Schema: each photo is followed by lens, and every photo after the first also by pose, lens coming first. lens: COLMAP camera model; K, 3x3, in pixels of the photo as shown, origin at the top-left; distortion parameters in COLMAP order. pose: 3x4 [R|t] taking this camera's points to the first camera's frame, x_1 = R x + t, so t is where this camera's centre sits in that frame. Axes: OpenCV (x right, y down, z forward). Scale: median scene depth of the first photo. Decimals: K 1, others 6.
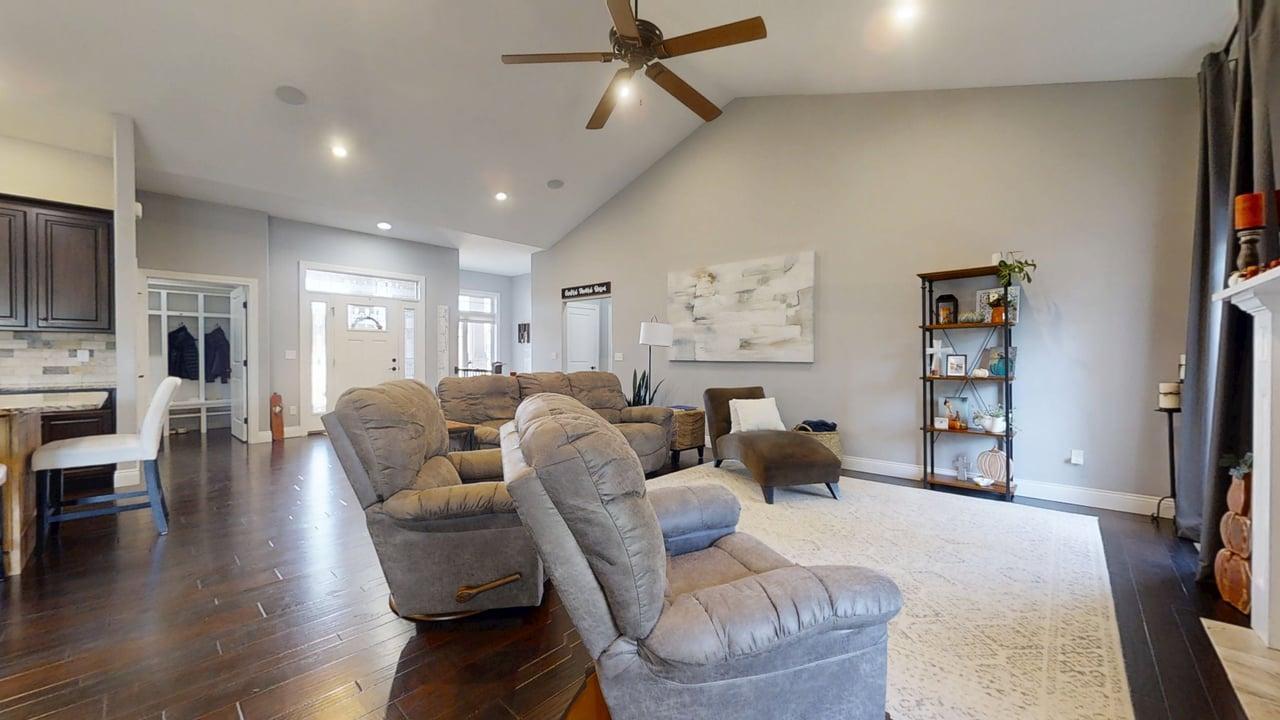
lens RADIAL K [[469.4, 0, 637.8], [0, 469.4, 361.4], [0, 0, 1]] dist [0.000308, -0.000045]
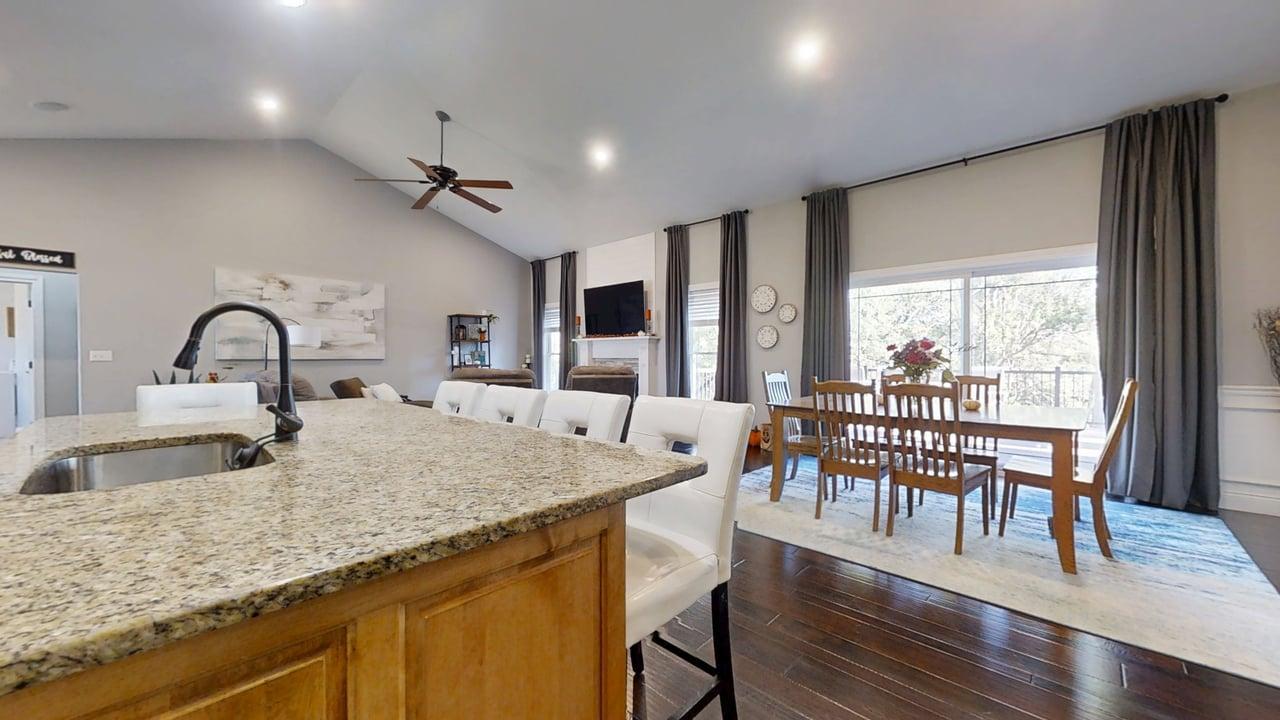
lens RADIAL K [[469.4, 0, 640.3], [0, 469.4, 363.1], [0, 0, 1]] dist [0.000308, -0.000045]
pose [[0.009297, -0.017764, 0.999799, -0.953344], [0.010880, 0.999785, 0.017662, -0.002447], [-0.999898, 0.010714, 0.009488, 0.142944]]
